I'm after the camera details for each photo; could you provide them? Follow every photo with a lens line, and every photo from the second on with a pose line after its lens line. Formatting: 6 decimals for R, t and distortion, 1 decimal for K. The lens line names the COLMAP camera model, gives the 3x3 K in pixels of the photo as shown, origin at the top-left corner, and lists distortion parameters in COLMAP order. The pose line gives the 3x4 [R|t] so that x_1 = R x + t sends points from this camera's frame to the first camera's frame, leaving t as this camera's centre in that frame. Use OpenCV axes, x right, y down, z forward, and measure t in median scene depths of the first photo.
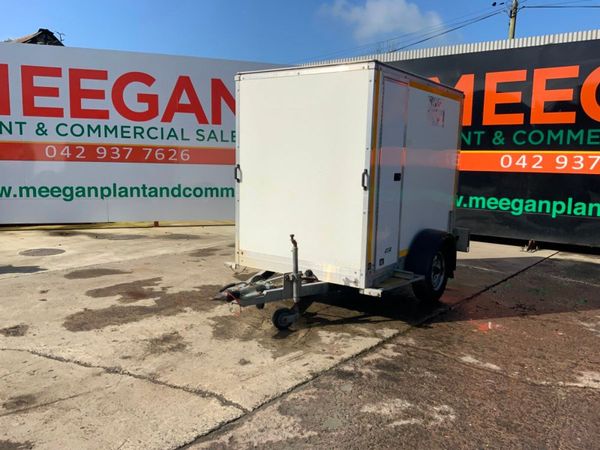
lens RADIAL K [[495.7, 0, 300.0], [0, 495.7, 225.0], [0, 0, 1]] dist [0.078266, -0.156841]
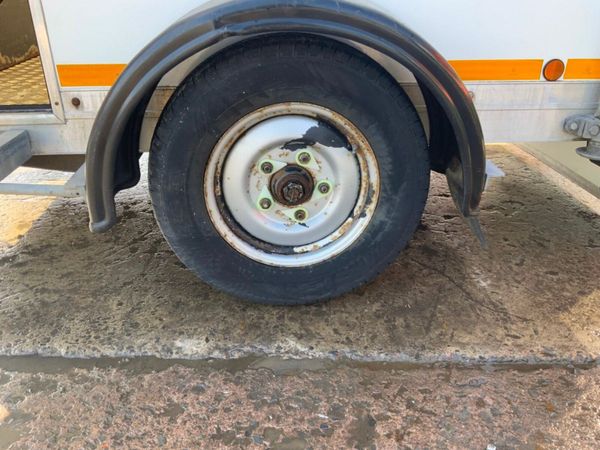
lens RADIAL K [[495.7, 0, 300.0], [0, 495.7, 225.0], [0, 0, 1]] dist [0.078266, -0.156841]
pose [[0.639404, 0.320587, -0.698847, 0.251556], [-0.094268, 0.934756, 0.342557, 0.016861], [0.763070, -0.153154, 0.627907, 0.491515]]
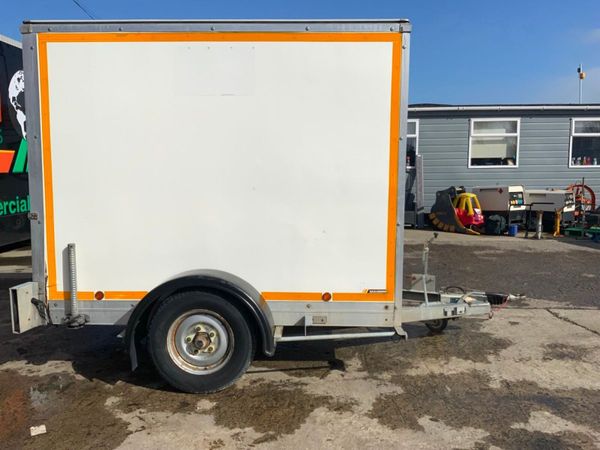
lens RADIAL K [[495.7, 0, 300.0], [0, 495.7, 225.0], [0, 0, 1]] dist [0.078266, -0.156841]
pose [[-0.556648, -0.113583, 0.822947, -0.315835], [0.099923, 0.974263, 0.202056, -0.104436], [-0.824718, 0.194705, -0.530972, 0.795675]]
